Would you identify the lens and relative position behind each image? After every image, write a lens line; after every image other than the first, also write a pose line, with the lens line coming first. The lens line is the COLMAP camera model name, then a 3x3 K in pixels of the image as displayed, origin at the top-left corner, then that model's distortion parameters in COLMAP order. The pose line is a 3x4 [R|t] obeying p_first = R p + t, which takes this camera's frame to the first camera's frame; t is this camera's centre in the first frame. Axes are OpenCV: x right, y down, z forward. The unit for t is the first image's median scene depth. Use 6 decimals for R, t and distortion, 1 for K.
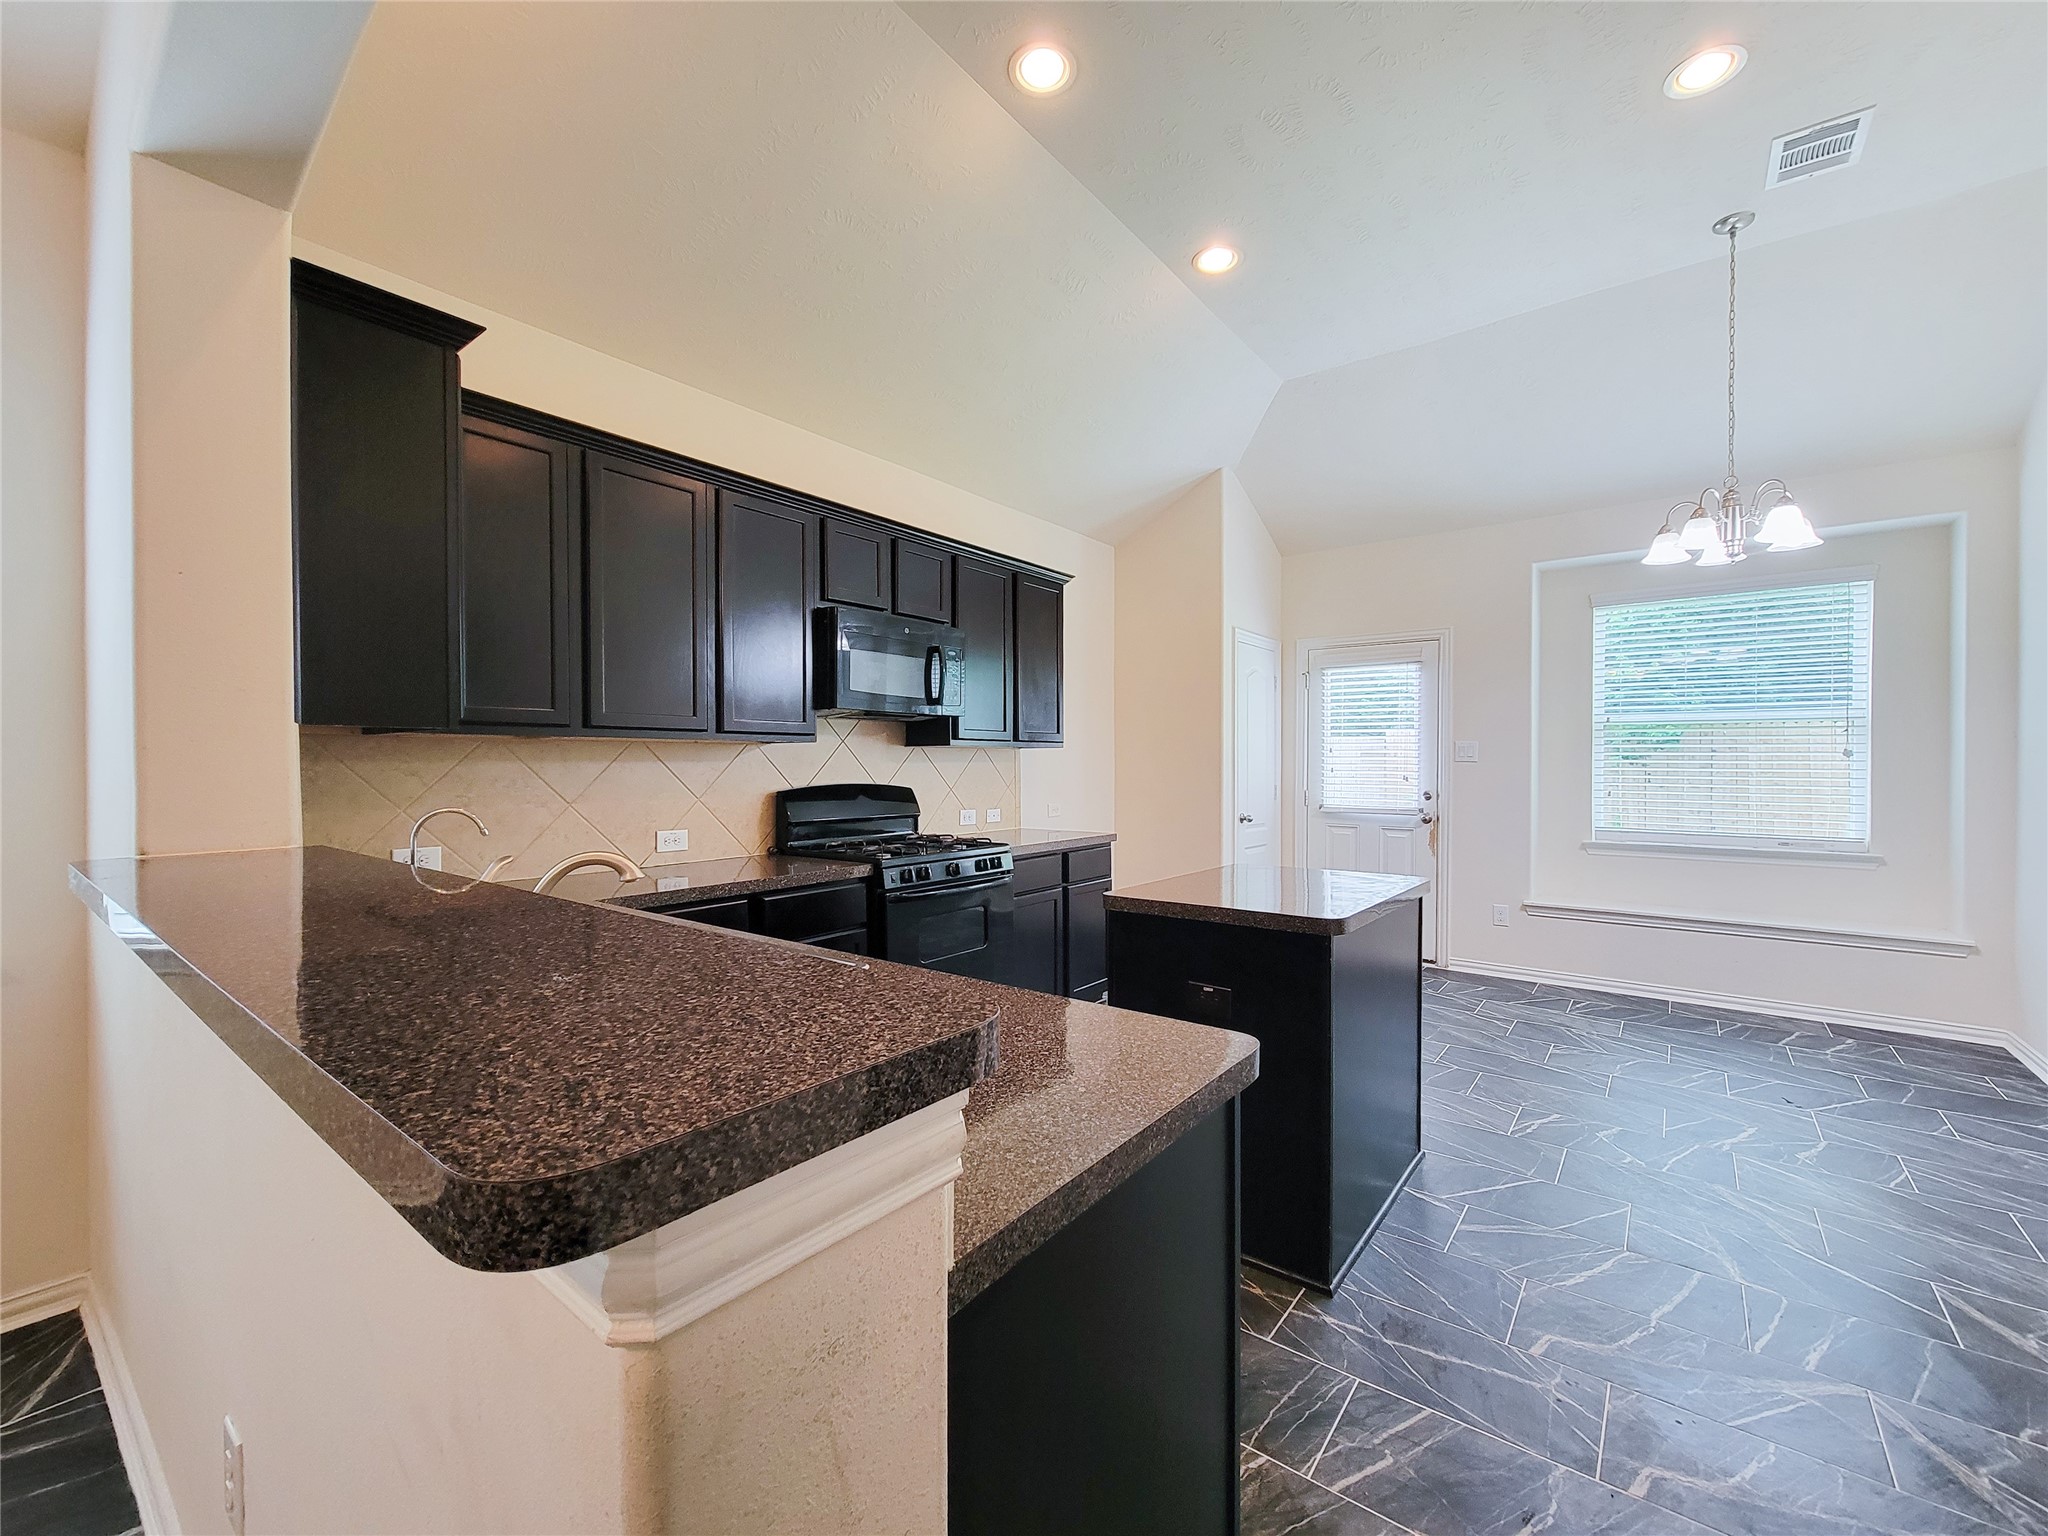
lens RADIAL K [[842.2, 0, 1024.8], [0, 842.2, 772.5], [0, 0, 1]] dist [-0.000014, -0.000580]
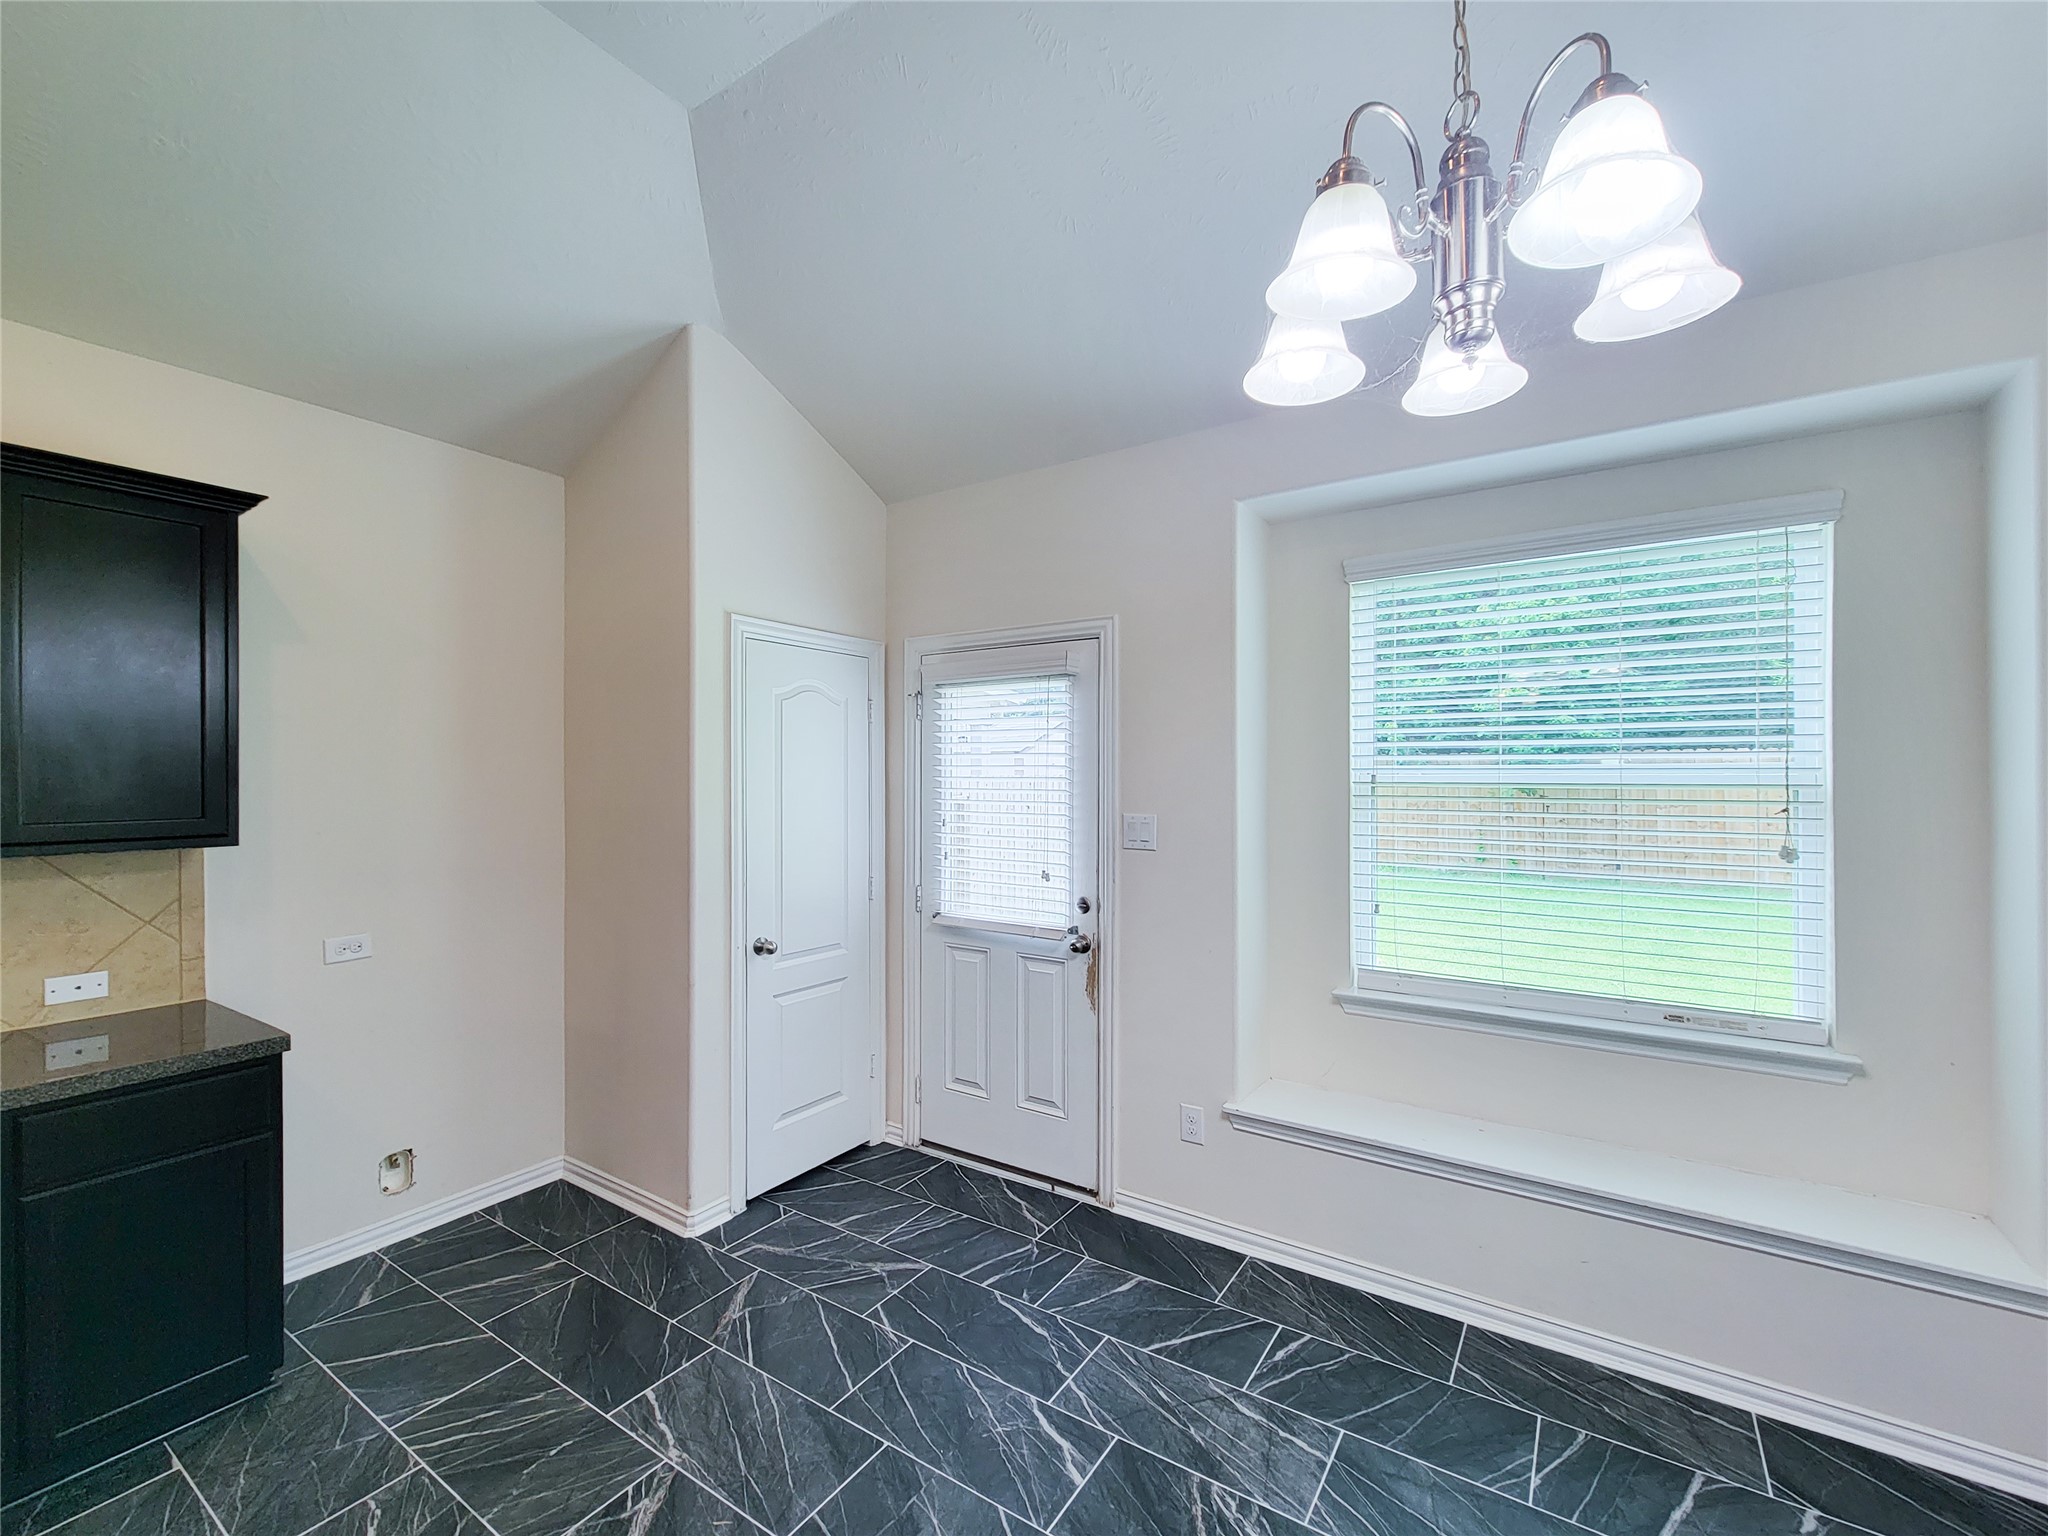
lens RADIAL K [[859.7, 0, 976.6], [0, 859.7, 776.7], [0, 0, 1]] dist [-0.000394, -0.000253]
pose [[0.999363, 0.000919, 0.035675, 0.493242], [-0.000384, 0.999887, -0.015000, -0.067382], [-0.035685, 0.014977, 0.999251, 0.524719]]
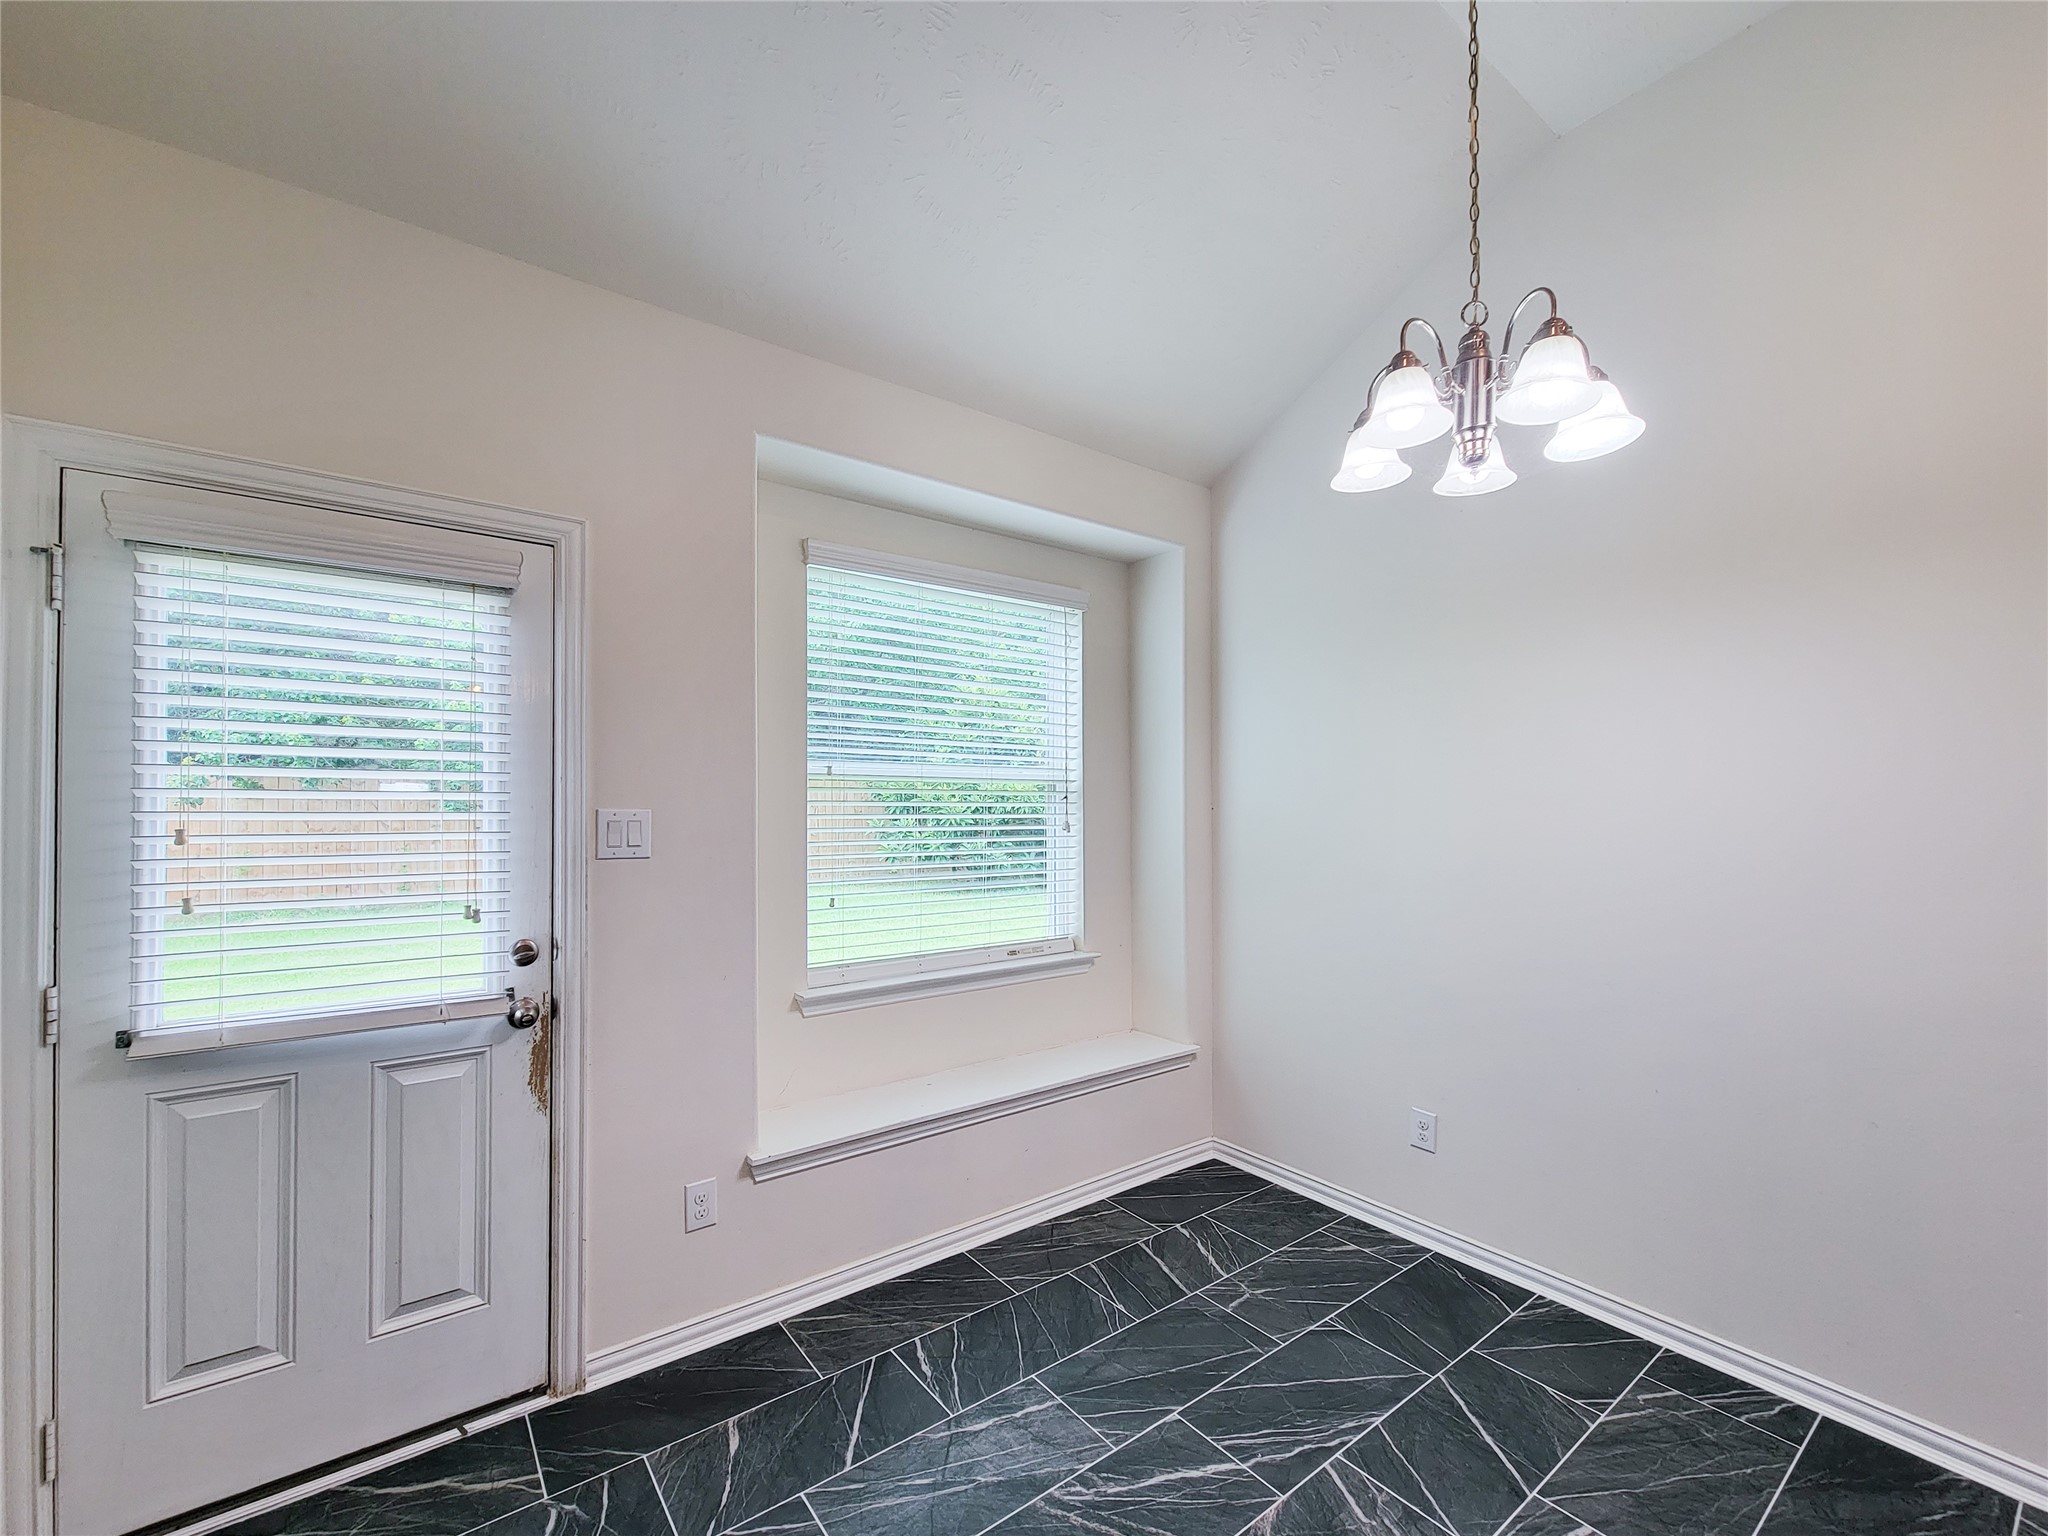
lens RADIAL K [[884.9, 0, 1055.6], [0, 884.9, 794.9], [0, 0, 1]] dist [-0.001822, -0.000496]
pose [[0.253251, 0.010504, 0.967344, 0.200438], [0.012861, 0.999816, -0.014224, -0.044096], [-0.967315, 0.016043, 0.253070, 0.862419]]
